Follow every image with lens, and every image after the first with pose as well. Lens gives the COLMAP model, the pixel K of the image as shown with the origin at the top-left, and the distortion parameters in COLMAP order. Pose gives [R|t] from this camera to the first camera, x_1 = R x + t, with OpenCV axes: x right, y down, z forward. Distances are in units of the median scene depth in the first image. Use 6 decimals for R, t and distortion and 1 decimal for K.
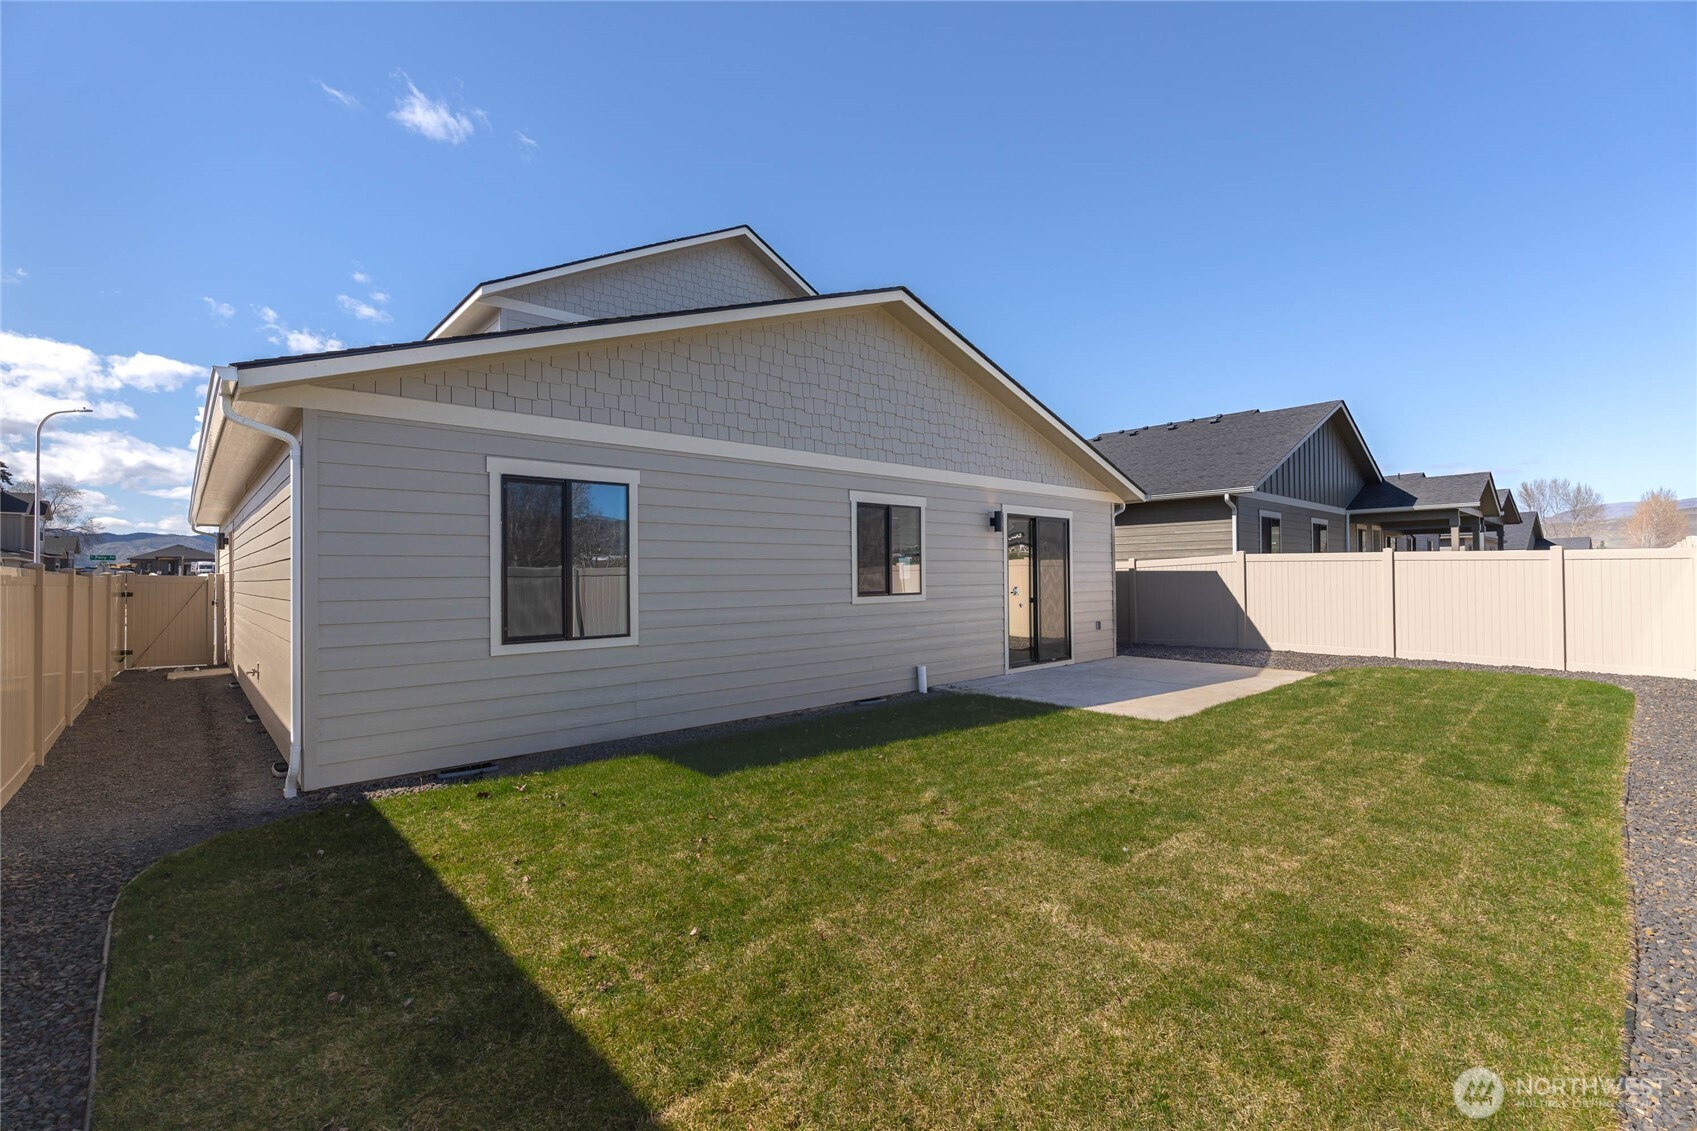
lens RADIAL K [[737.1, 0, 849.4], [0, 737.1, 564.4], [0, 0, 1]] dist [-0.007601, 0.000683]
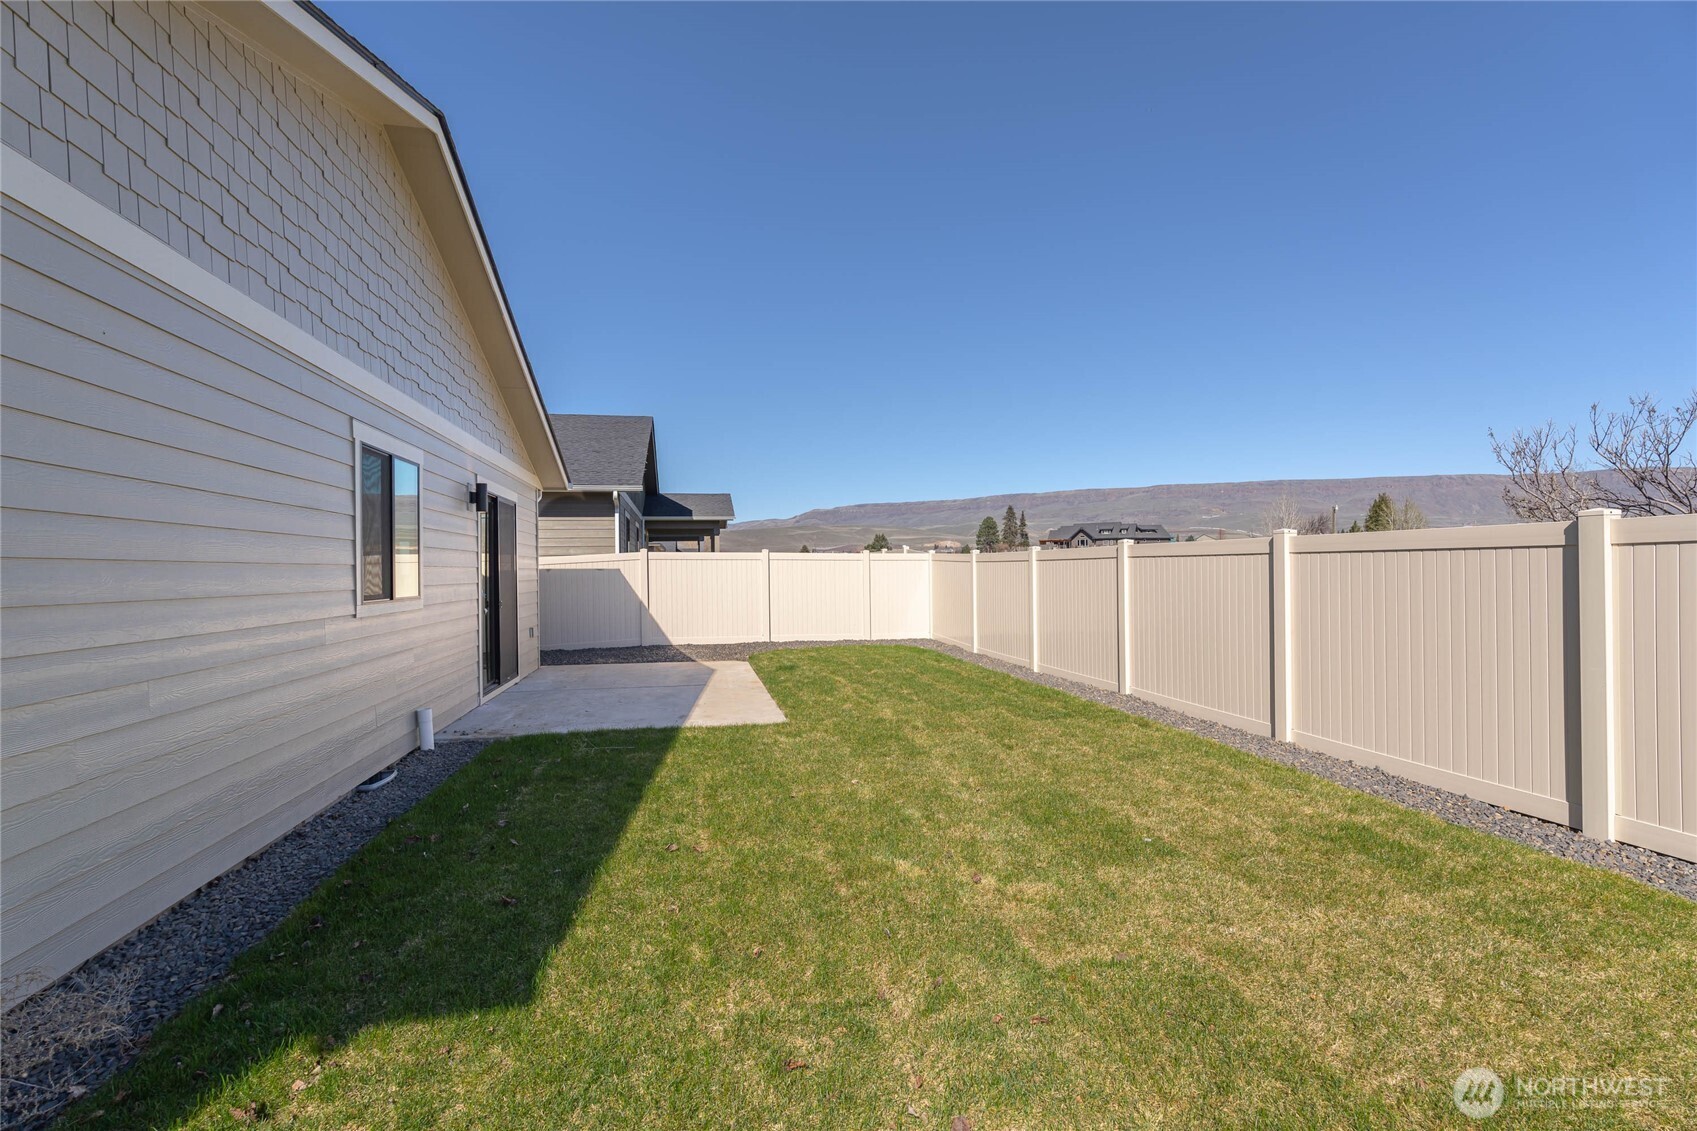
lens RADIAL K [[737.1, 0, 846.2], [0, 737.1, 567.6], [0, 0, 1]] dist [-0.007601, 0.000683]
pose [[0.507745, 0.005185, 0.861492, -0.265076], [-0.003349, 0.999986, -0.004044, 0.014047], [-0.861501, -0.000832, 0.507755, 0.341476]]
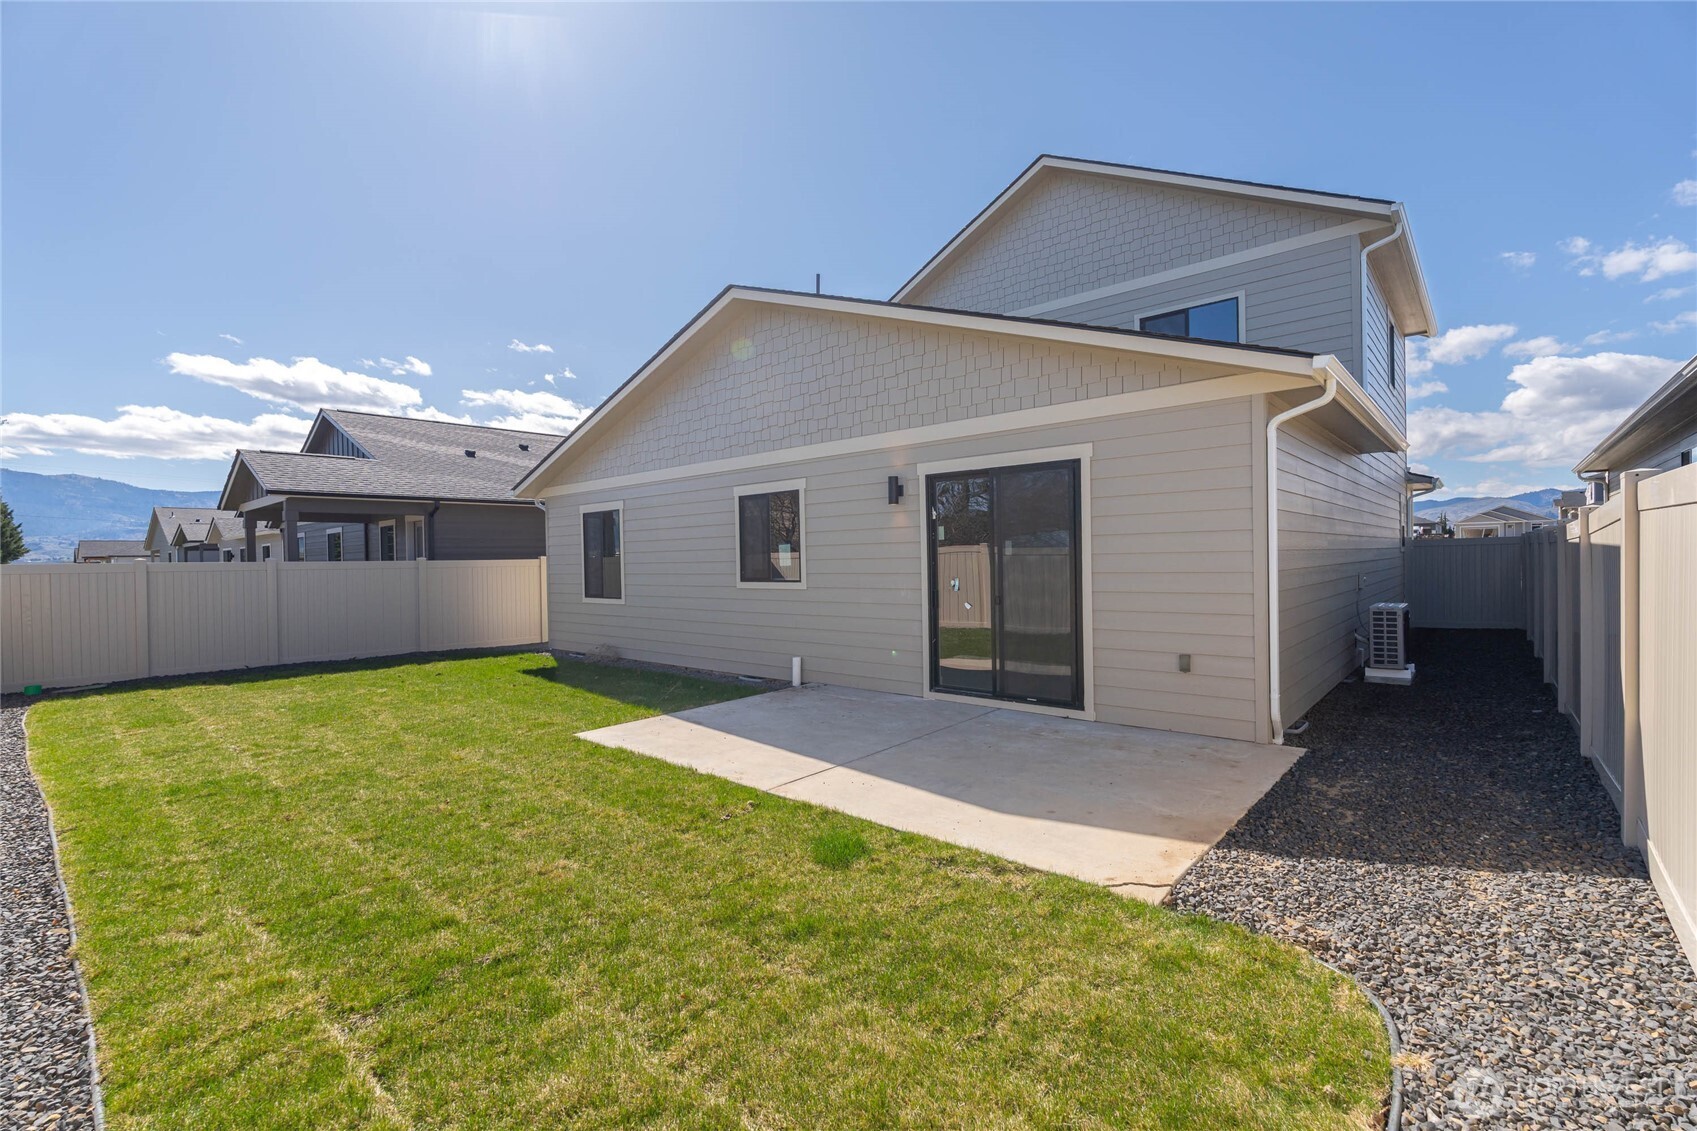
lens RADIAL K [[737.1, 0, 858.0], [0, 737.1, 569.0], [0, 0, 1]] dist [-0.007601, 0.000683]
pose [[0.122838, 0.023970, -0.992137, 1.024948], [0.034204, 0.999012, 0.028371, -0.000737], [0.991837, -0.037420, 0.121897, 0.941077]]
